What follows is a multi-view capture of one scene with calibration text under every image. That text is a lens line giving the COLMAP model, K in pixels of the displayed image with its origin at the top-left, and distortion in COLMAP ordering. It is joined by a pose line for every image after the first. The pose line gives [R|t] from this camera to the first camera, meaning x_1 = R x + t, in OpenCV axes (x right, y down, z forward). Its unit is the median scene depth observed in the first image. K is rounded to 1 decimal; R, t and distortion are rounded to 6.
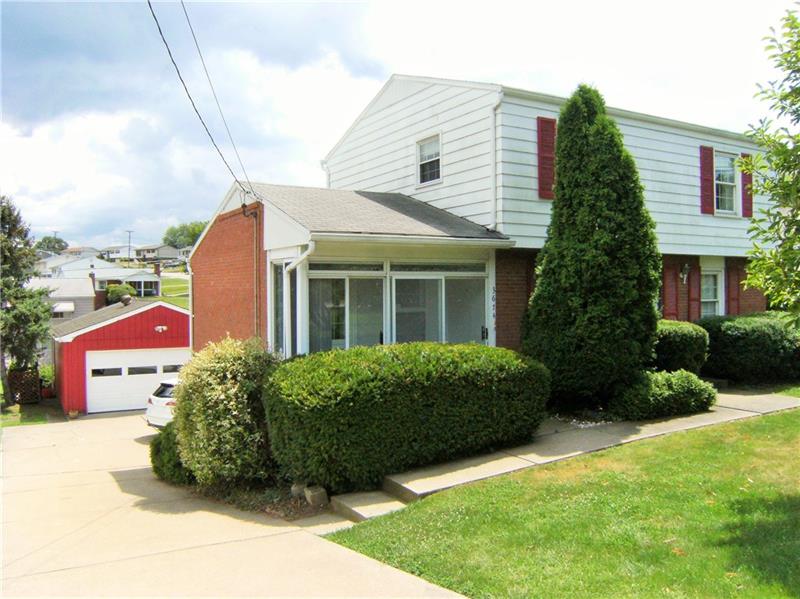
lens RADIAL K [[680.3, 0, 400.0], [0, 680.3, 299.5], [0, 0, 1]] dist [-0.093949, 0.004713]
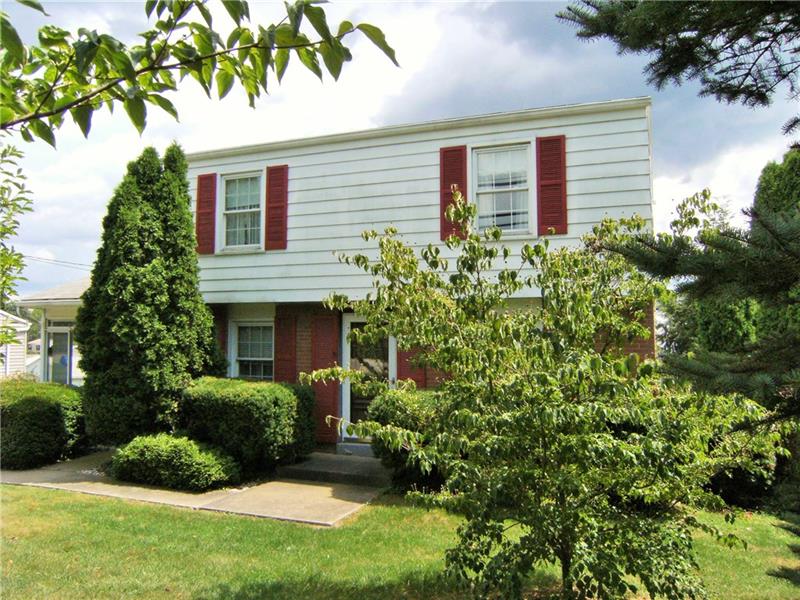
lens RADIAL K [[680.3, 0, 400.0], [0, 680.3, 300.0], [0, 0, 1]] dist [-0.093949, 0.004713]
pose [[0.605386, -0.054600, -0.794057, 0.691314], [-0.025749, 0.995779, -0.088102, -0.001330], [0.795515, 0.073782, 0.601425, 0.370016]]
